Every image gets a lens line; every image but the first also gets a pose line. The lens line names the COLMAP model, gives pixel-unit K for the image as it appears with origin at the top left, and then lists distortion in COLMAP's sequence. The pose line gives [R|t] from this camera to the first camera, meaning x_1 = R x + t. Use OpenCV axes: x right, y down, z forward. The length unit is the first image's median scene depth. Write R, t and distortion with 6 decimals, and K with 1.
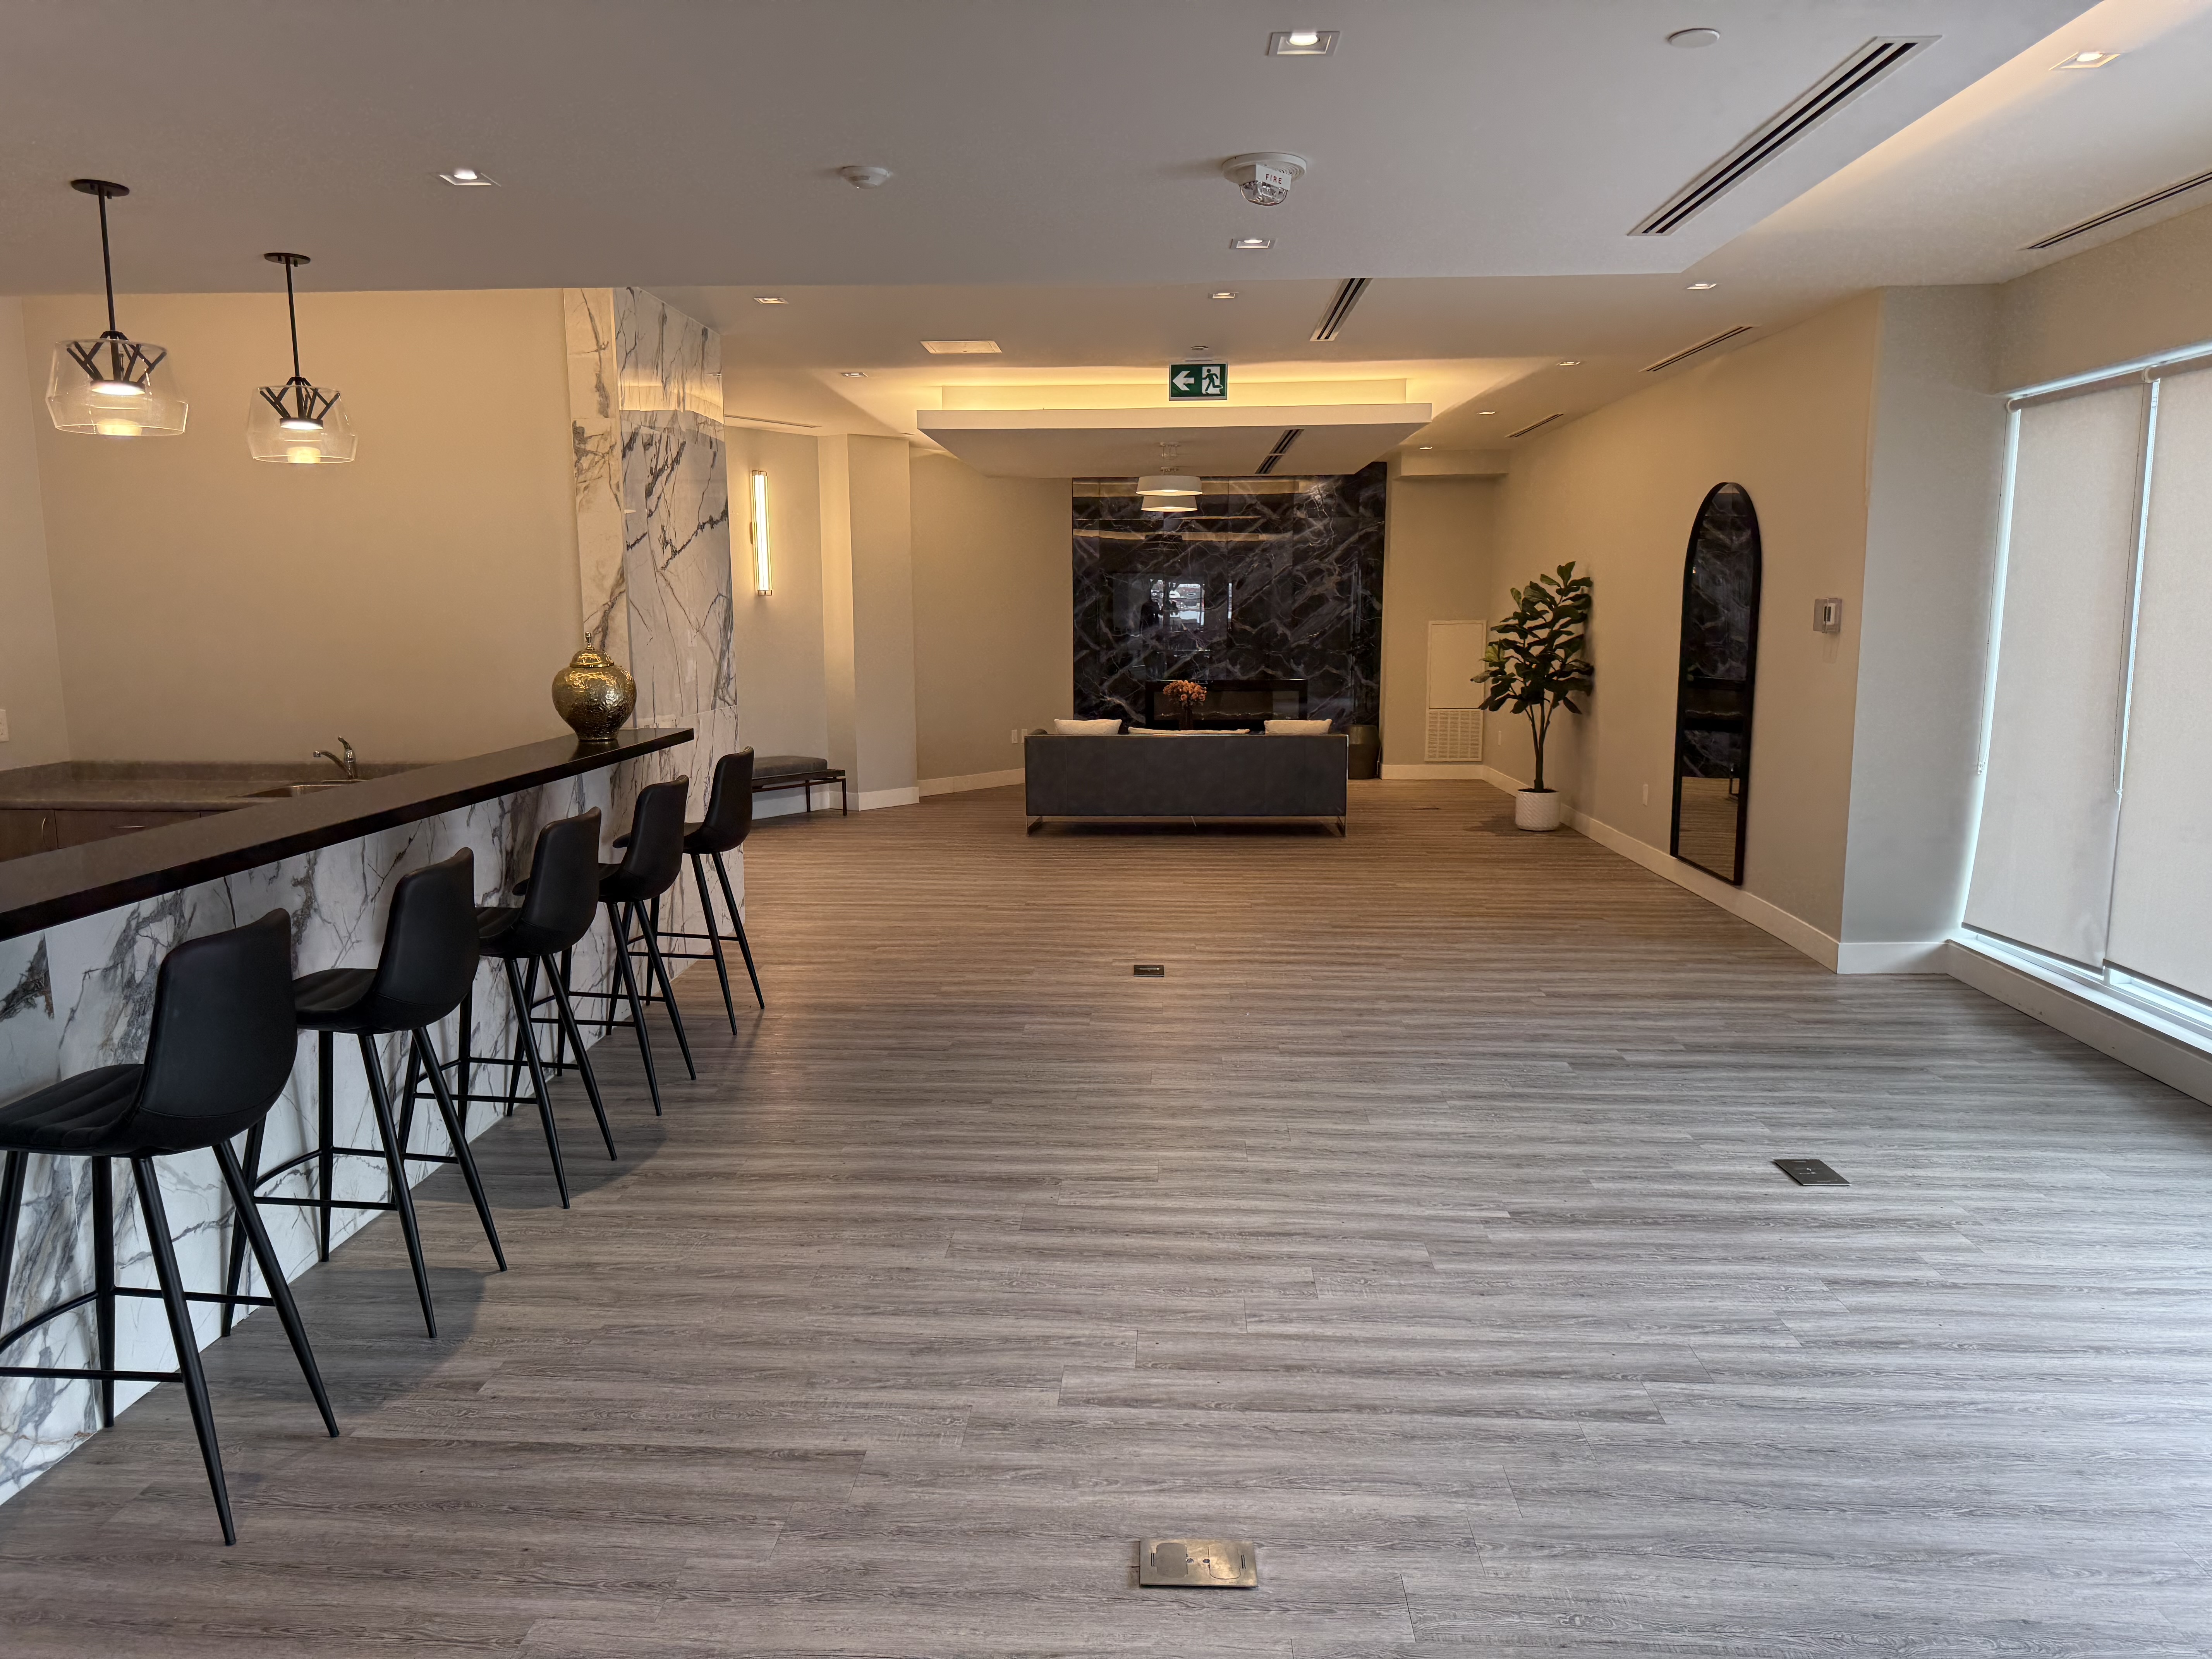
lens RADIAL K [[1545.6, 0, 1100.4], [0, 1545.6, 837.2], [0, 0, 1]] dist [0.013424, -0.029056]
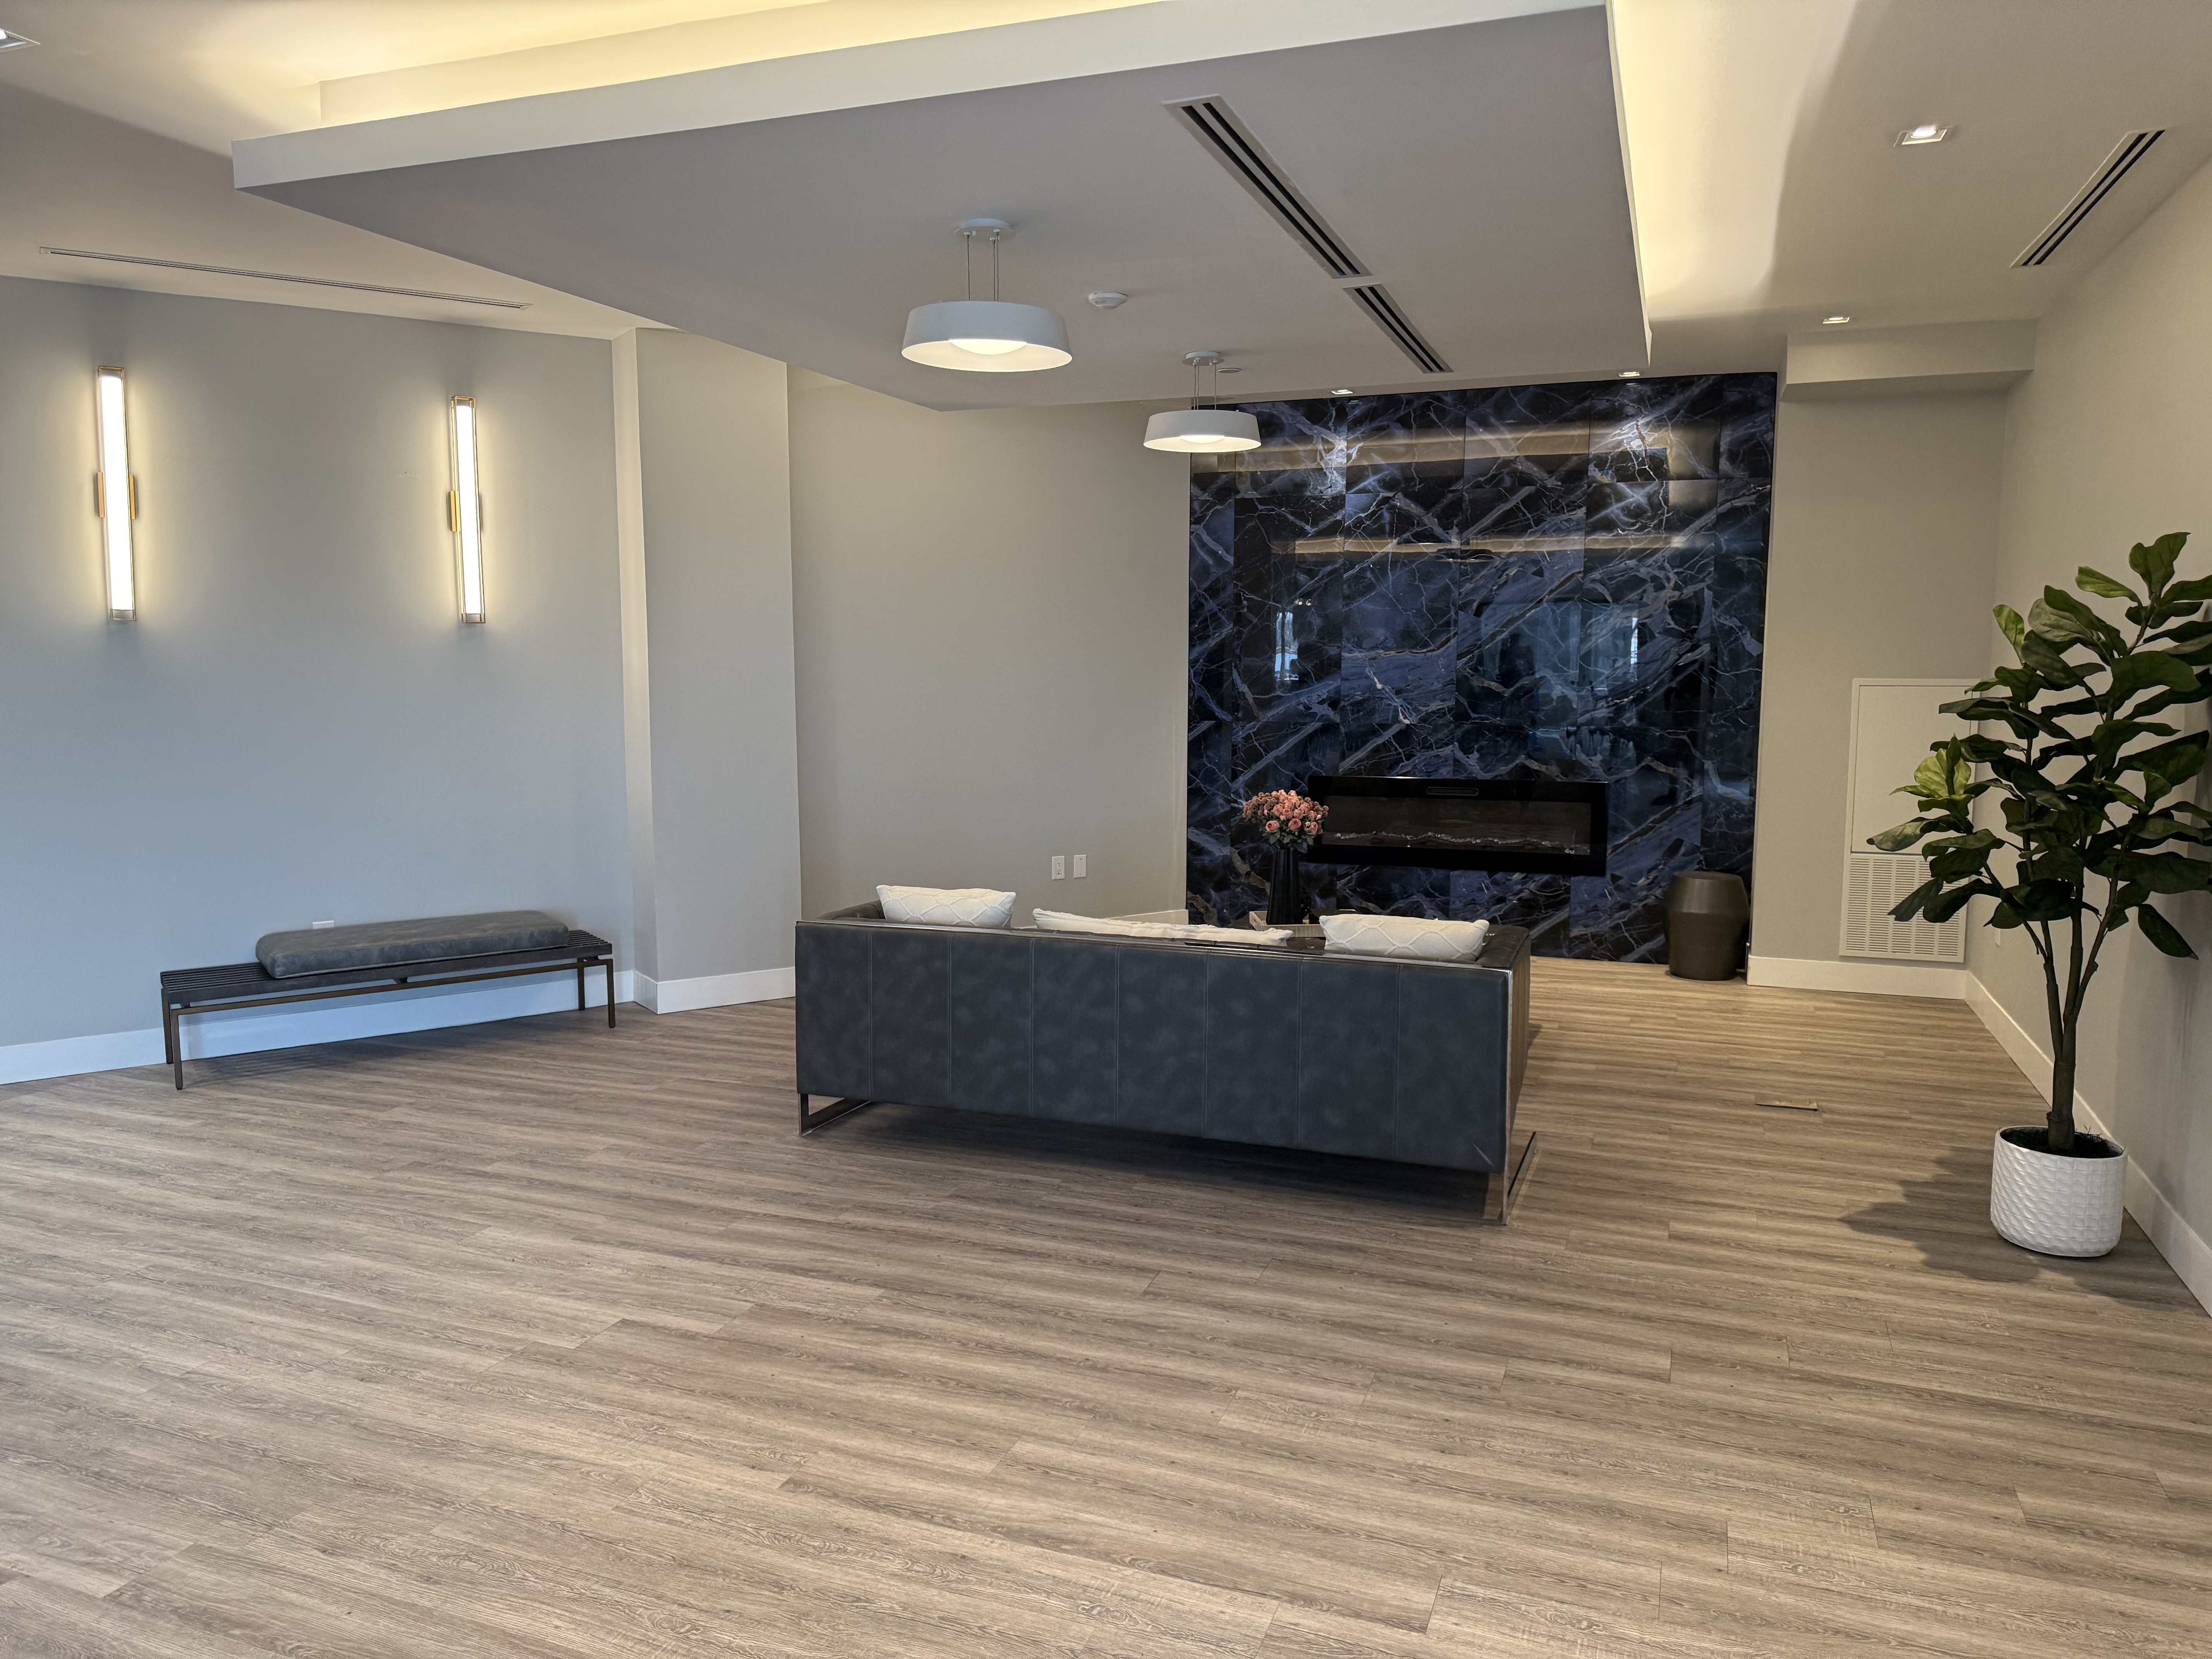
lens RADIAL K [[1545.6, 0, 1100.2], [0, 1545.6, 808.9], [0, 0, 1]] dist [0.013424, -0.029056]
pose [[0.948480, 0.036526, -0.314725, 0.173392], [-0.049205, 0.998262, -0.032434, -0.085093], [0.312994, 0.046249, 0.948629, 0.554180]]
